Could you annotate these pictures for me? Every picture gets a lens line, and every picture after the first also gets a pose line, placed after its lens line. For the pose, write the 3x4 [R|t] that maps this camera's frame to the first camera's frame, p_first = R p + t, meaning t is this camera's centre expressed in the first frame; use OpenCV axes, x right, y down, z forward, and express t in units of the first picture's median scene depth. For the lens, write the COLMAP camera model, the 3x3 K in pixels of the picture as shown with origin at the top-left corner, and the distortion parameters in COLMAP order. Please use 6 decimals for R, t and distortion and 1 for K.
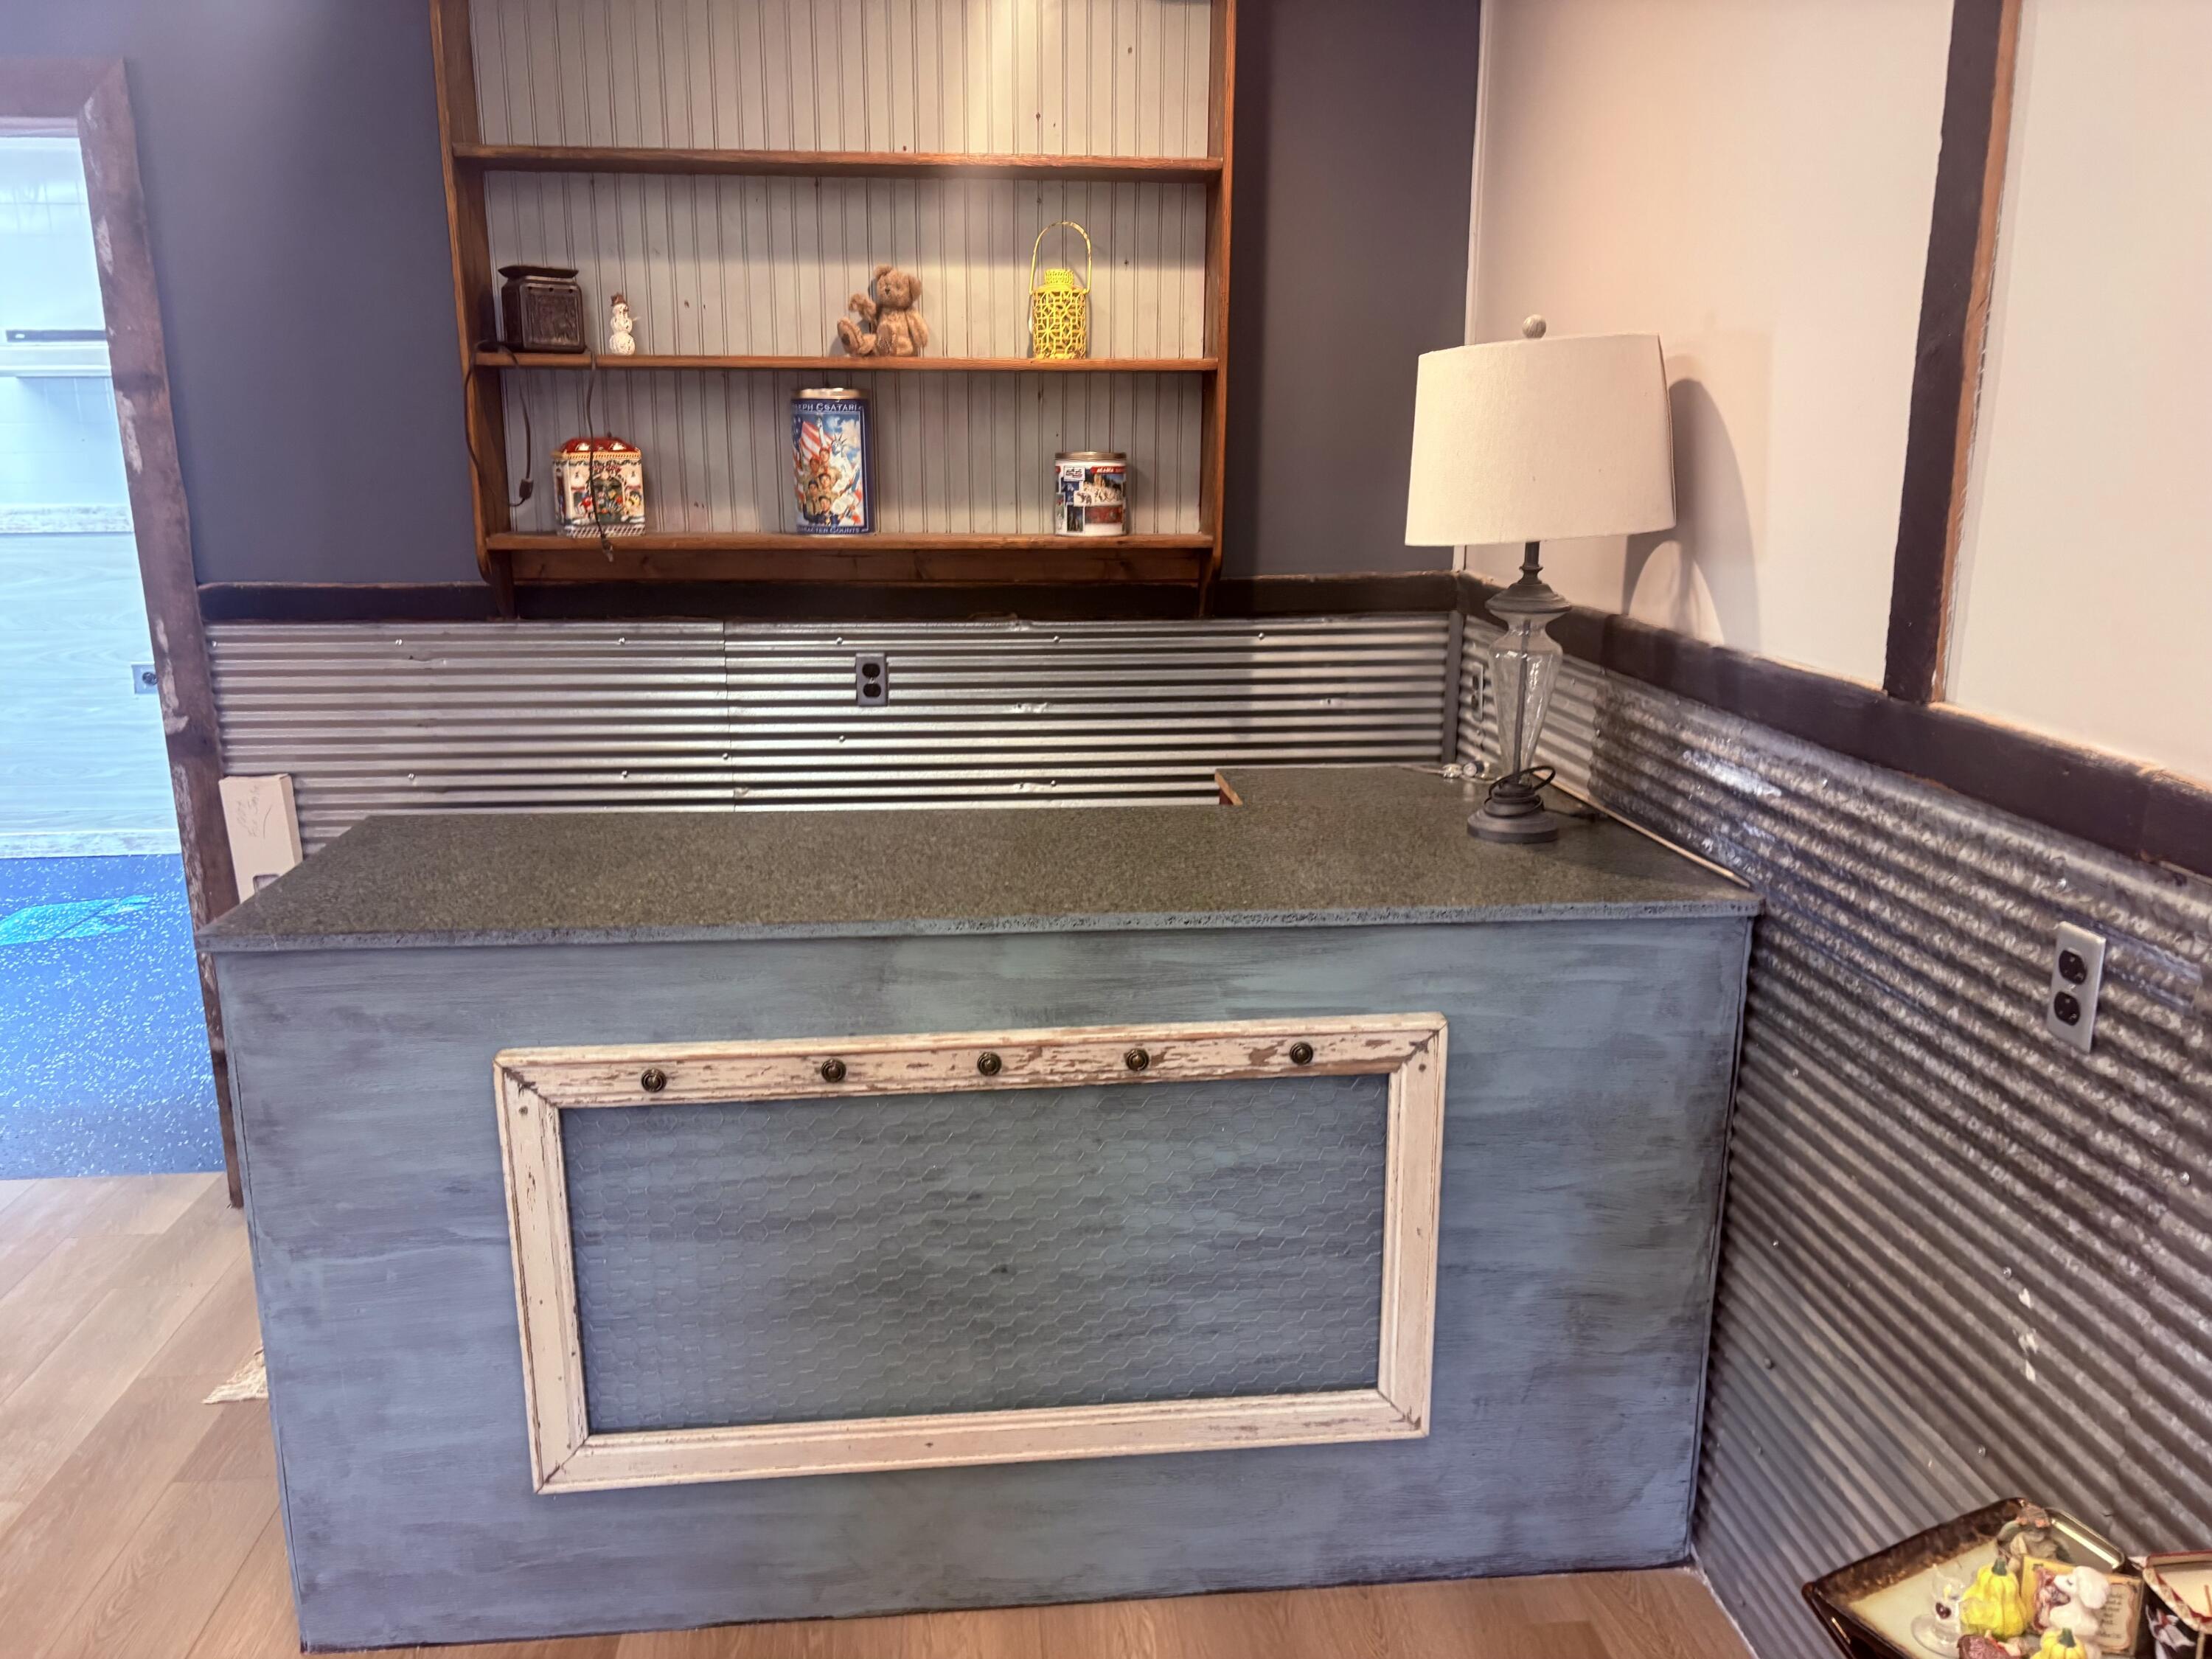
lens RADIAL K [[1663.8, 0, 1098.9], [0, 1663.8, 834.6], [0, 0, 1]] dist [0.052228, -0.039422]
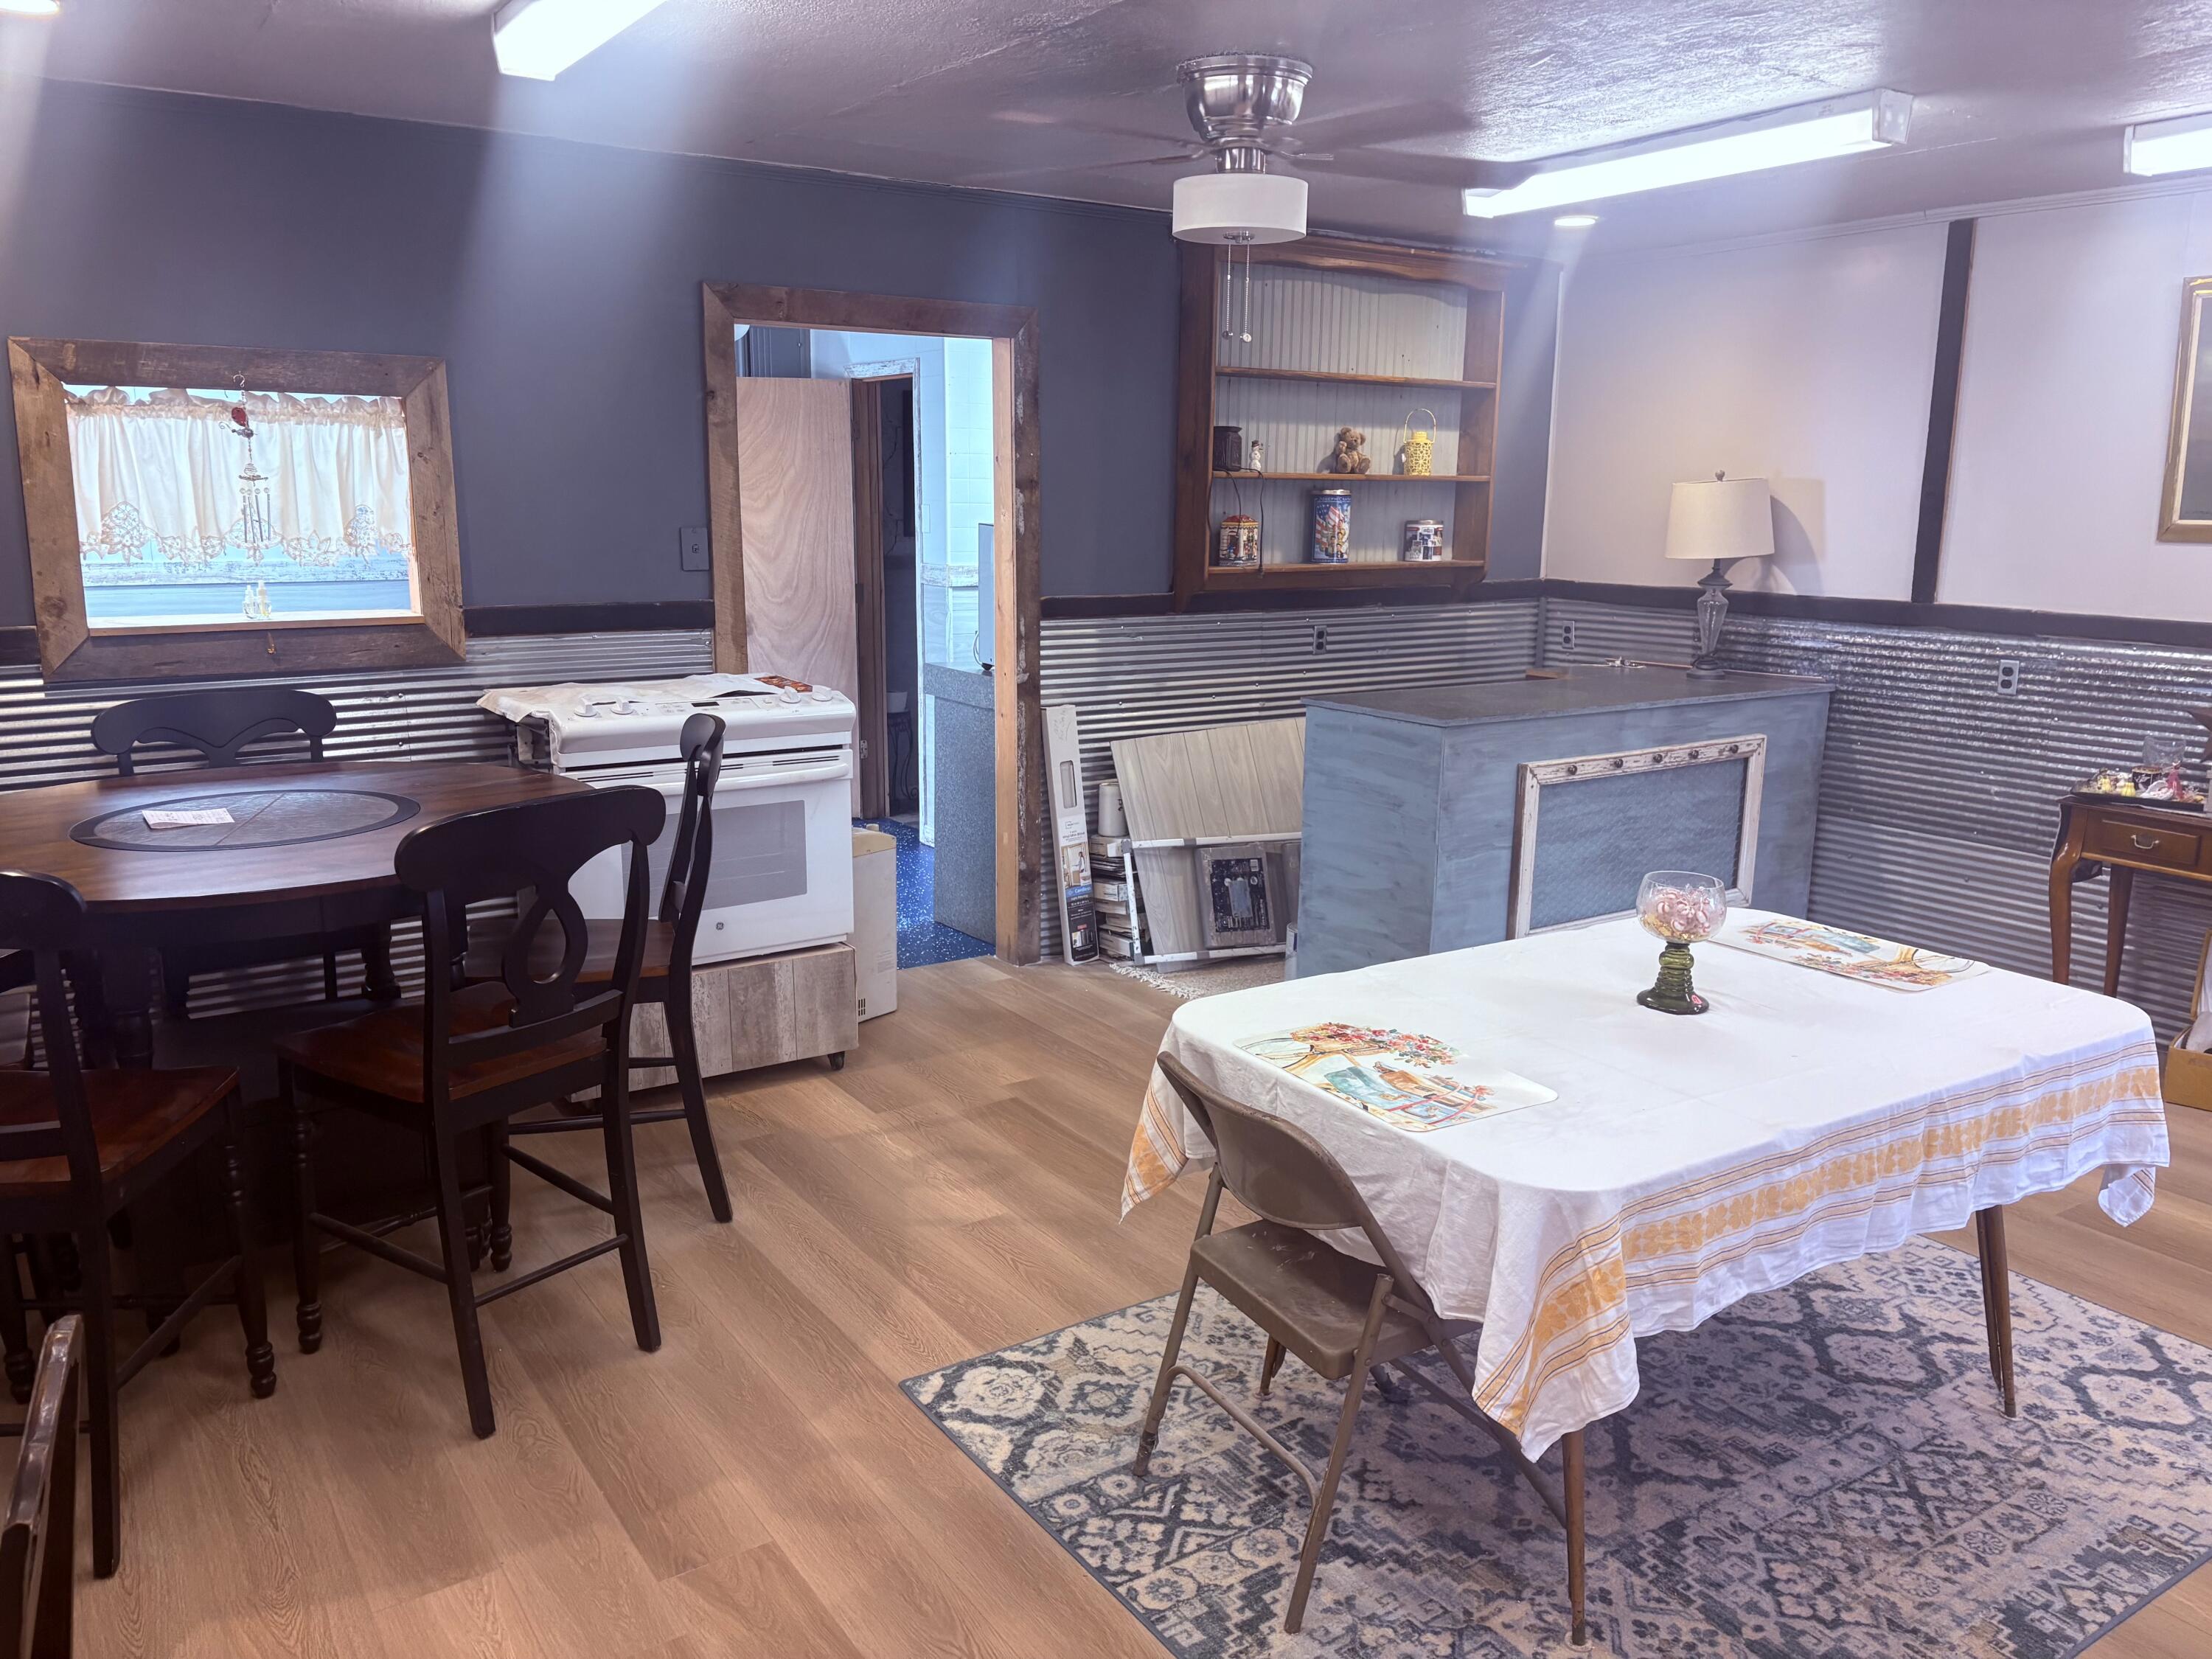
lens RADIAL K [[1663.8, 0, 1112.3], [0, 1663.8, 827.5], [0, 0, 1]] dist [0.052228, -0.039422]
pose [[0.870575, -0.087072, 0.484270, -2.092279], [0.104533, 0.994480, -0.009112, 0.181389], [-0.480803, 0.058555, 0.874871, -0.860659]]
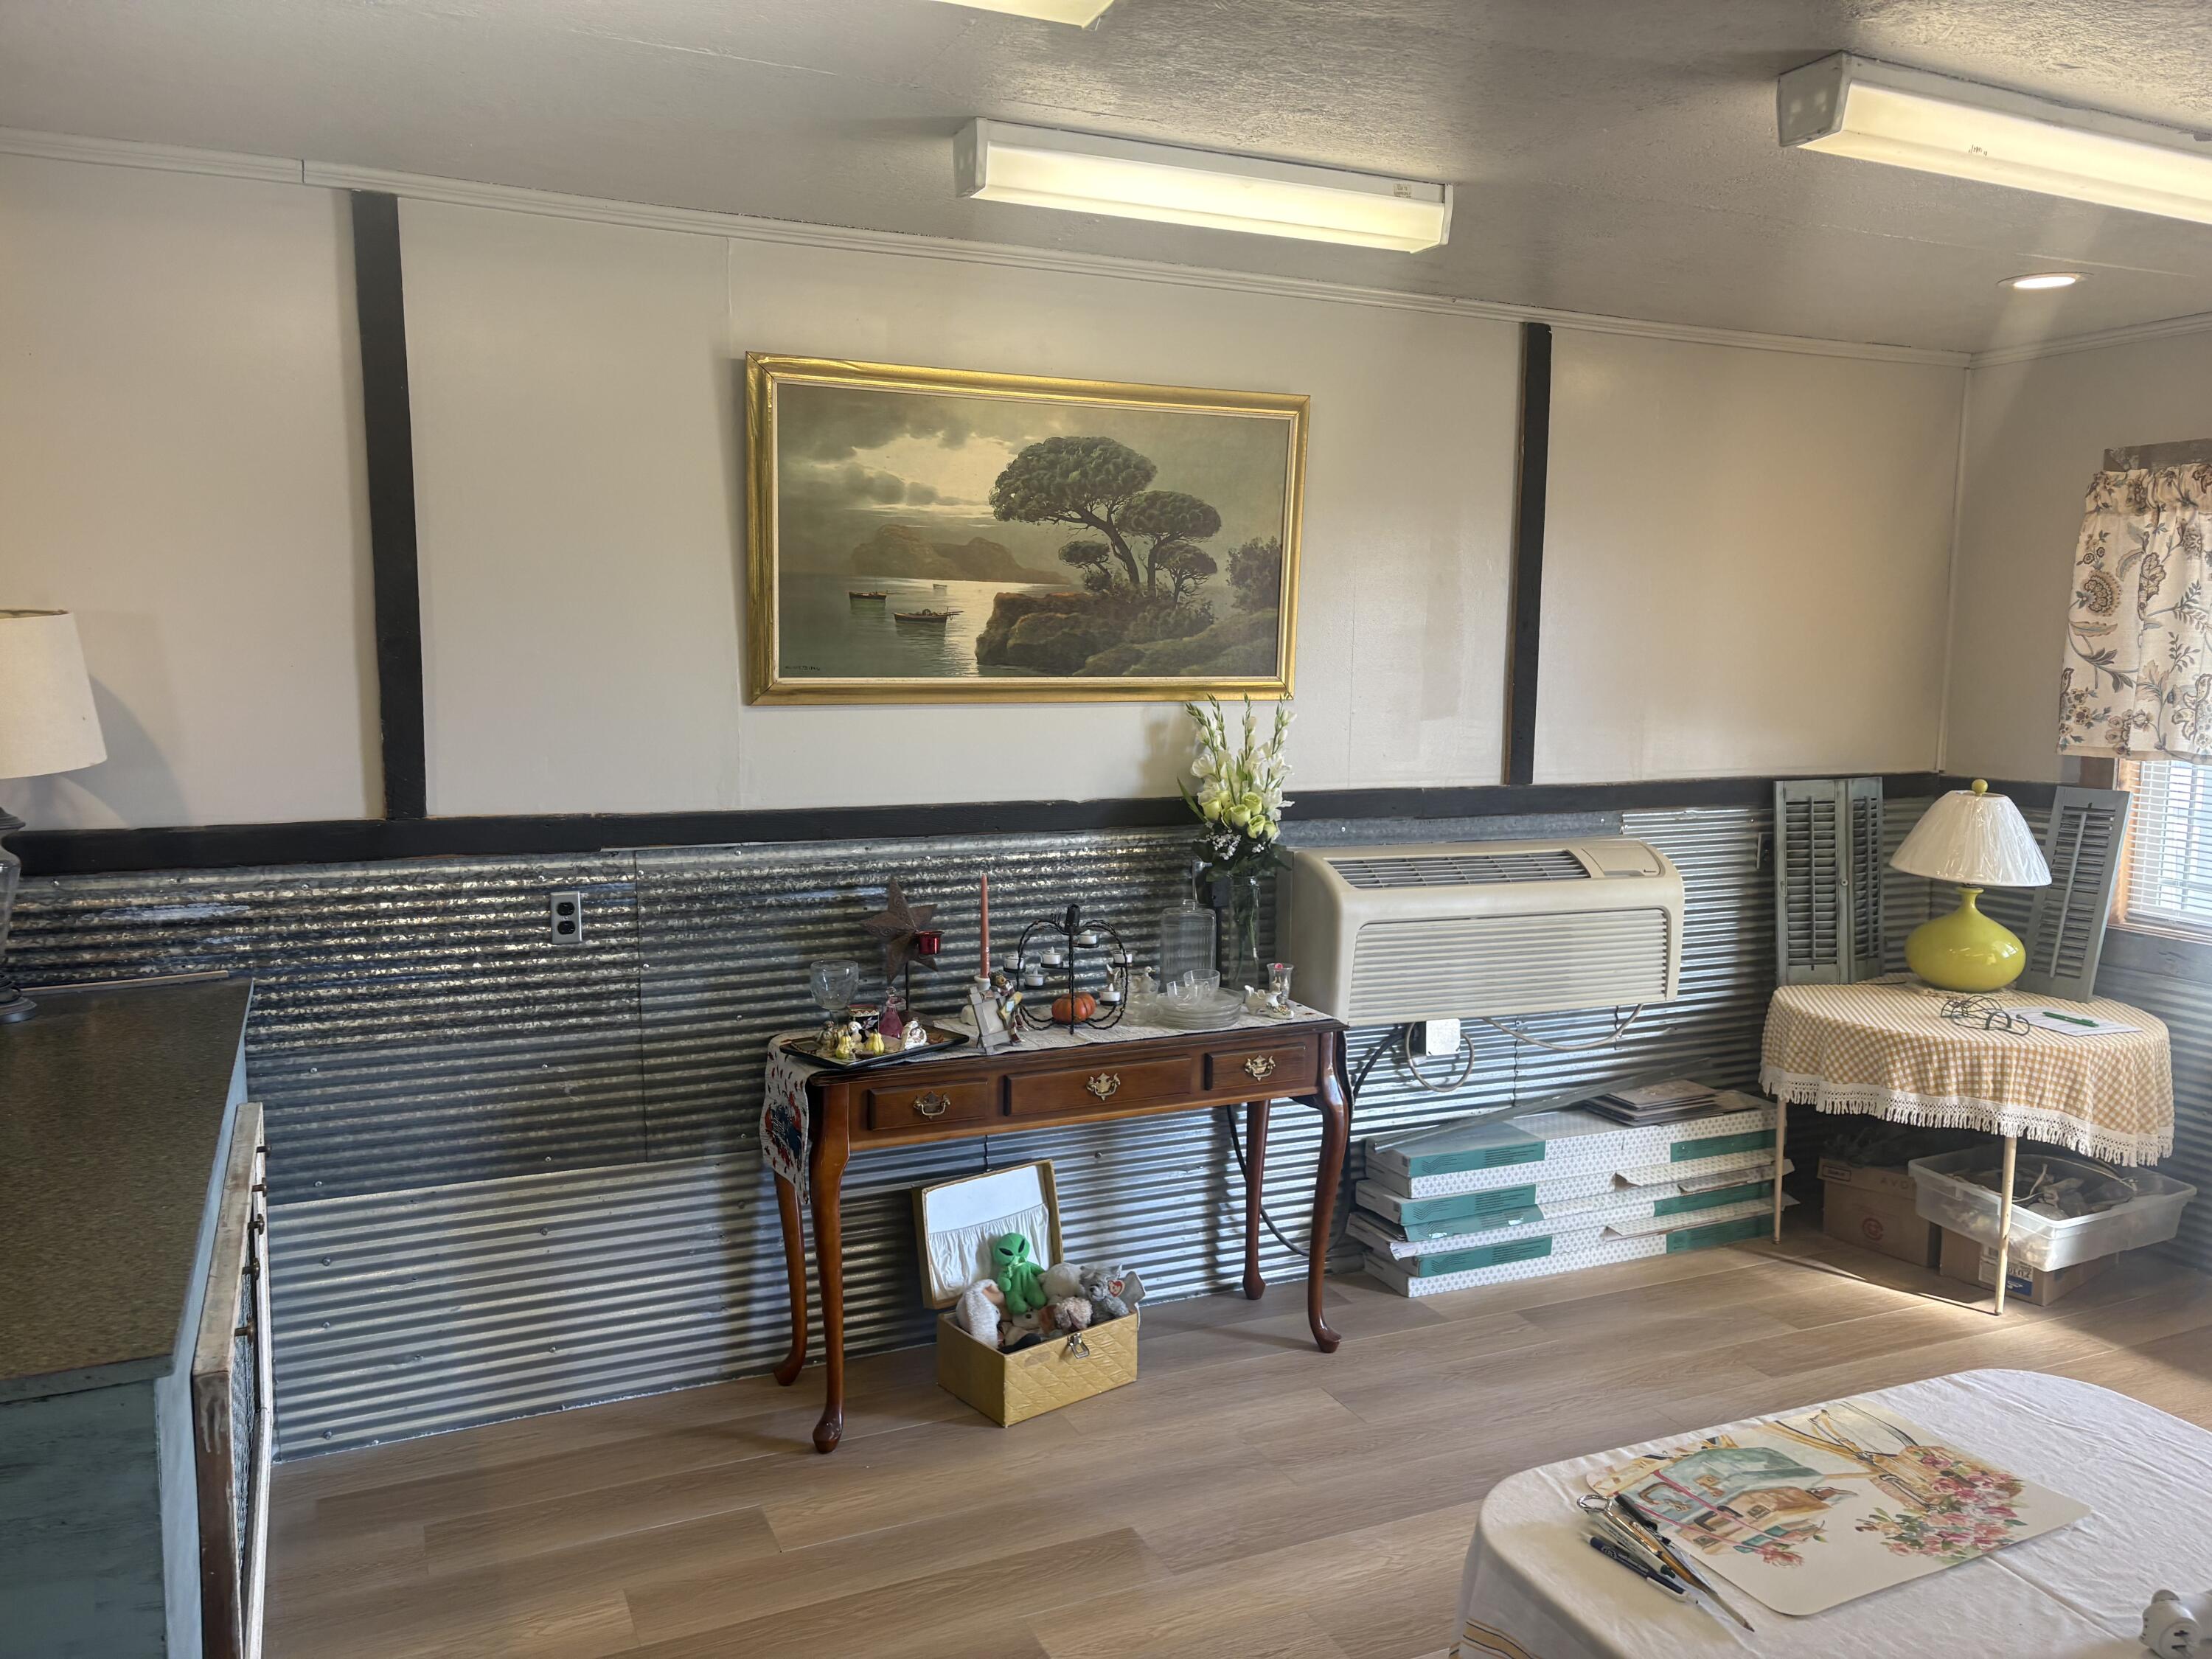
lens RADIAL K [[1663.8, 0, 1102.6], [0, 1663.8, 833.0], [0, 0, 1]] dist [0.052228, -0.039422]
pose [[-0.339164, -0.107655, 0.934547, -1.353369], [0.216040, 0.957965, 0.188757, -0.221491], [-0.915584, 0.265919, -0.301649, 0.761486]]
